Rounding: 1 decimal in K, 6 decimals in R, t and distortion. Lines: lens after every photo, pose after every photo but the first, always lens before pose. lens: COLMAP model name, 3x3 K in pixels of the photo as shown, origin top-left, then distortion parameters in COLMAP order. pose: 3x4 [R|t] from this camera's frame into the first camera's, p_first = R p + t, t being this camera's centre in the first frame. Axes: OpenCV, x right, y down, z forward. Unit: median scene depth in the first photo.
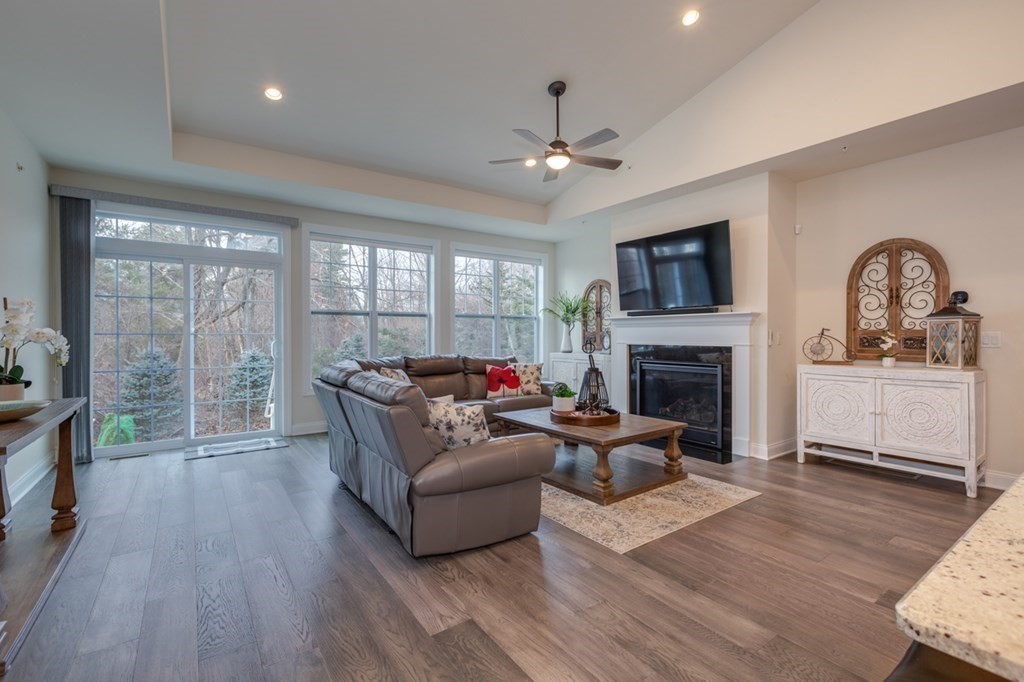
lens RADIAL K [[460.7, 0, 512.6], [0, 460.7, 338.3], [0, 0, 1]] dist [0.008924, -0.001838]
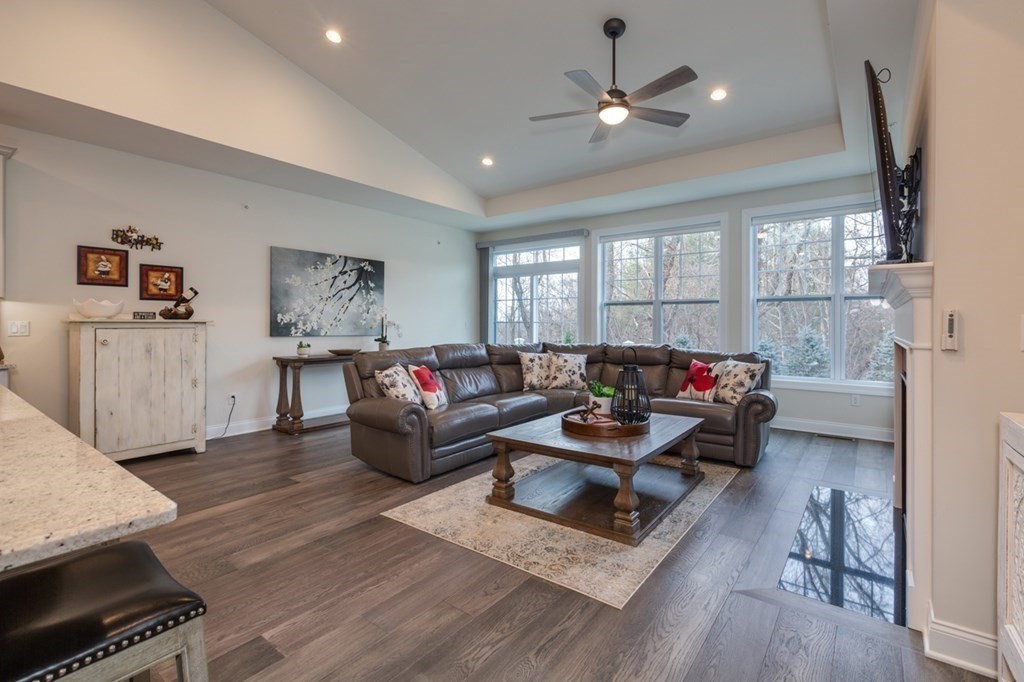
lens RADIAL K [[460.7, 0, 509.4], [0, 460.7, 326.7], [0, 0, 1]] dist [0.008924, -0.001838]
pose [[0.282566, 0.007972, -0.959215, 0.821097], [-0.012969, 0.999906, 0.004490, -0.000857], [0.959160, 0.011172, 0.282642, 0.569810]]
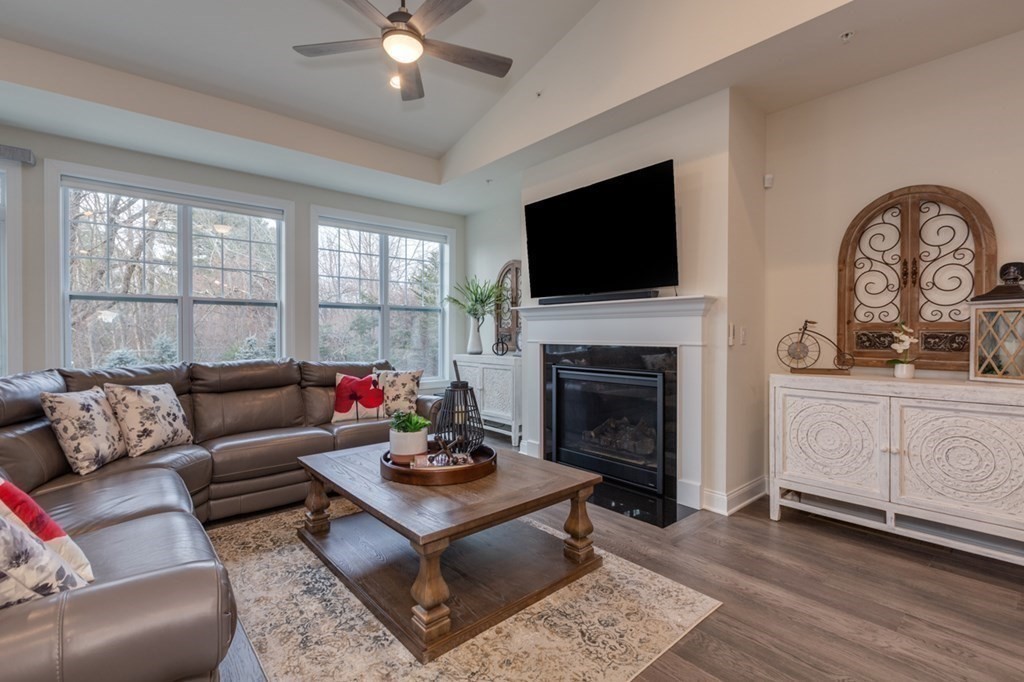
lens RADIAL K [[460.7, 0, 507.4], [0, 460.7, 338.3], [0, 0, 1]] dist [0.008924, -0.001838]
pose [[0.997169, 0.001181, 0.075183, 0.187611], [-0.001297, 0.999998, 0.001491, 0.004164], [-0.075181, -0.001584, 0.997169, 0.364584]]
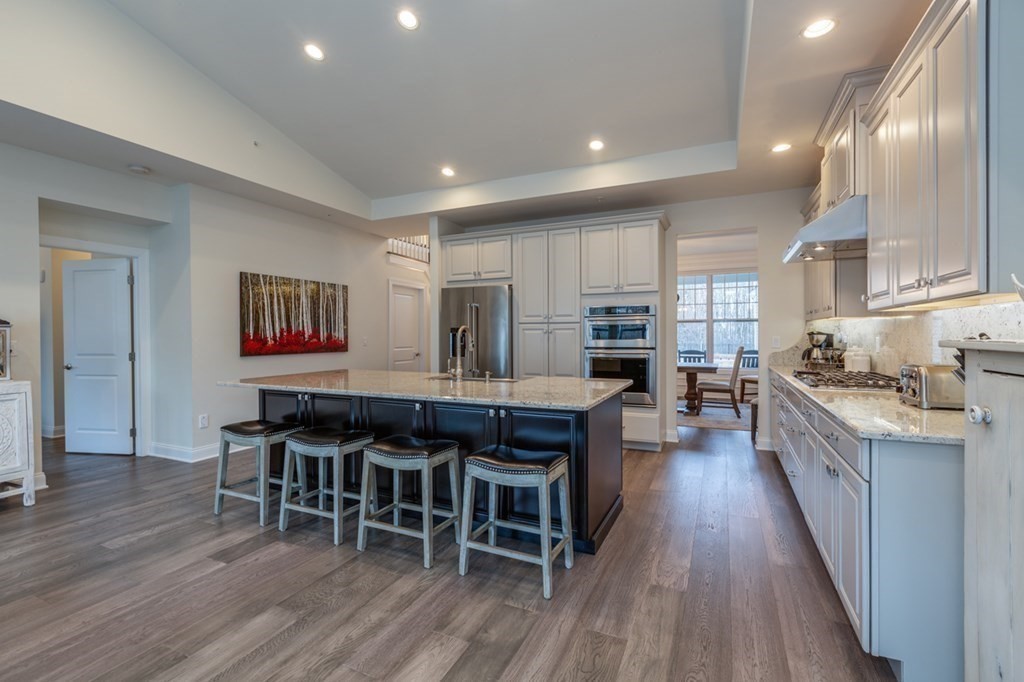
lens RADIAL K [[460.7, 0, 517.1], [0, 460.7, 336.6], [0, 0, 1]] dist [0.008924, -0.001838]
pose [[-0.492649, -0.004098, 0.870219, -0.308681], [0.014956, 0.999801, 0.013175, -0.013971], [-0.870100, 0.019506, -0.492490, 0.443180]]
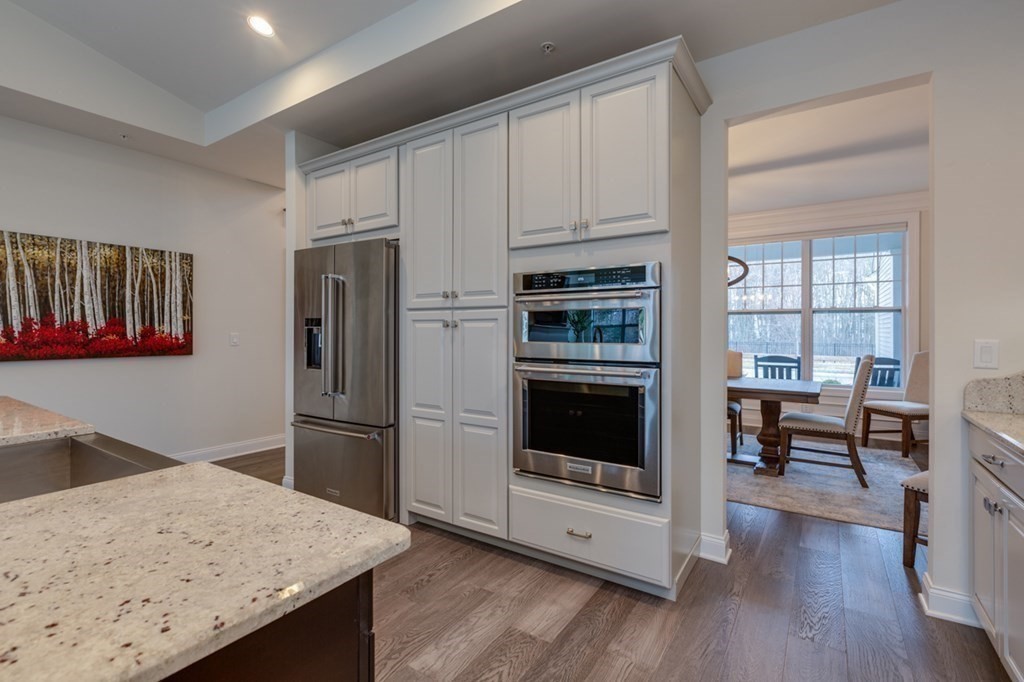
lens RADIAL K [[460.7, 0, 510.1], [0, 460.7, 328.2], [0, 0, 1]] dist [0.008924, -0.001838]
pose [[-0.327333, 0.001915, 0.944907, 0.087634], [0.010781, 0.999940, 0.001708, -0.006264], [-0.944847, 0.010746, -0.327334, -0.083285]]
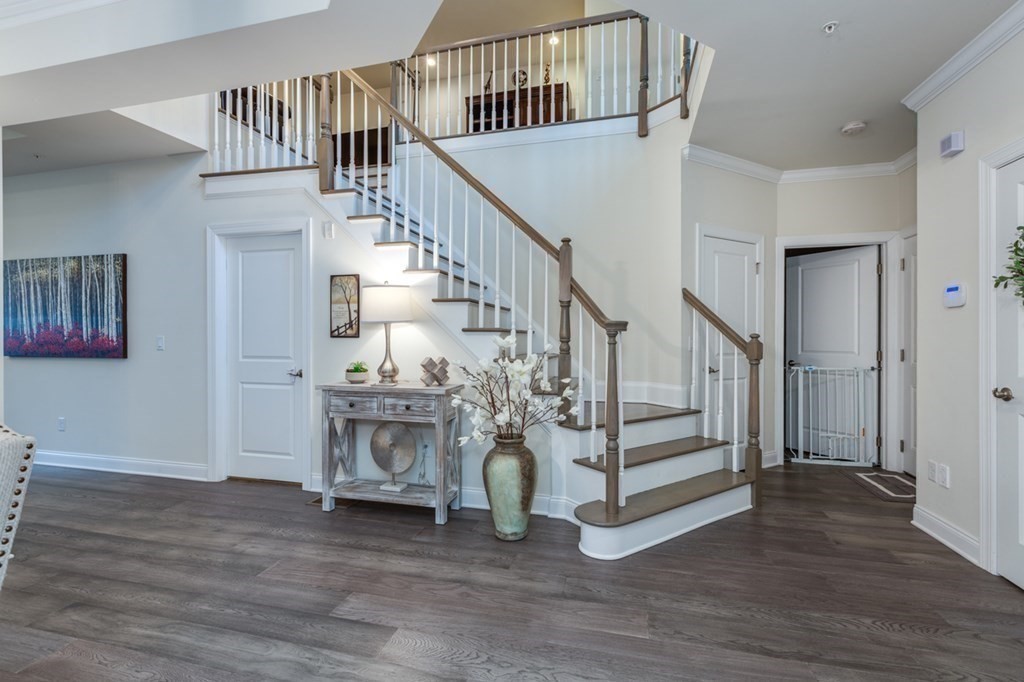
lens RADIAL K [[460.7, 0, 513.8], [0, 460.7, 339.0], [0, 0, 1]] dist [0.008924, -0.001838]
pose [[0.771680, -0.003796, 0.636000, 1.149896], [0.007980, 0.999961, -0.003714, 0.013739], [-0.635961, 0.007942, 0.771681, -0.936547]]
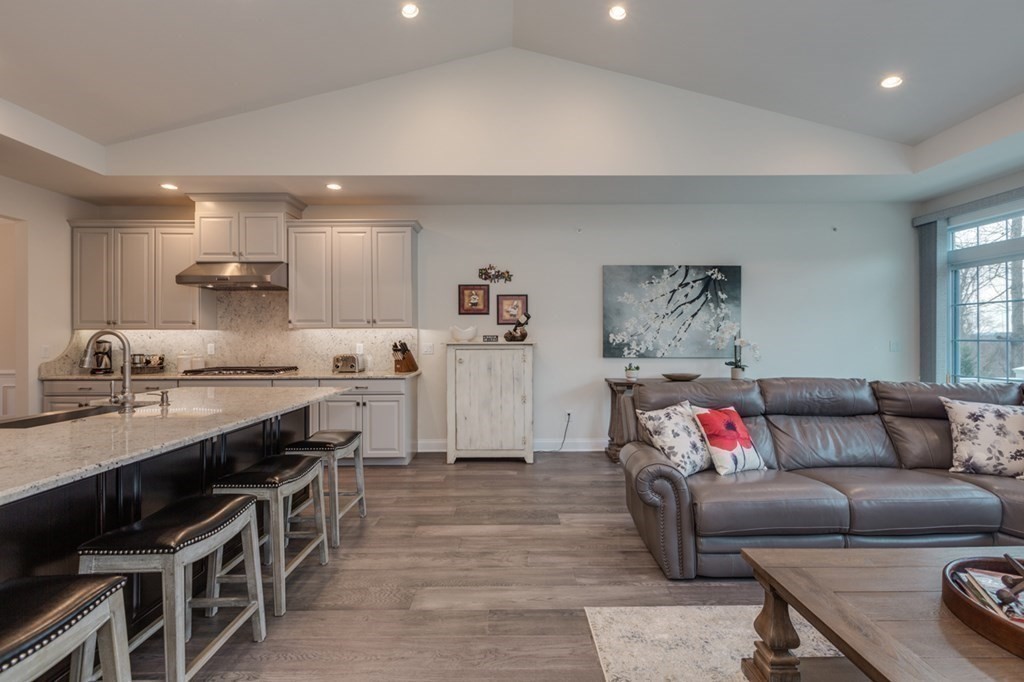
lens RADIAL K [[460.7, 0, 514.8], [0, 460.7, 337.1], [0, 0, 1]] dist [0.008924, -0.001838]
pose [[-0.574203, 0.002428, -0.818709, 0.584029], [-0.004222, 0.999974, 0.005927, -0.019440], [0.818702, 0.006860, -0.574178, 0.803346]]
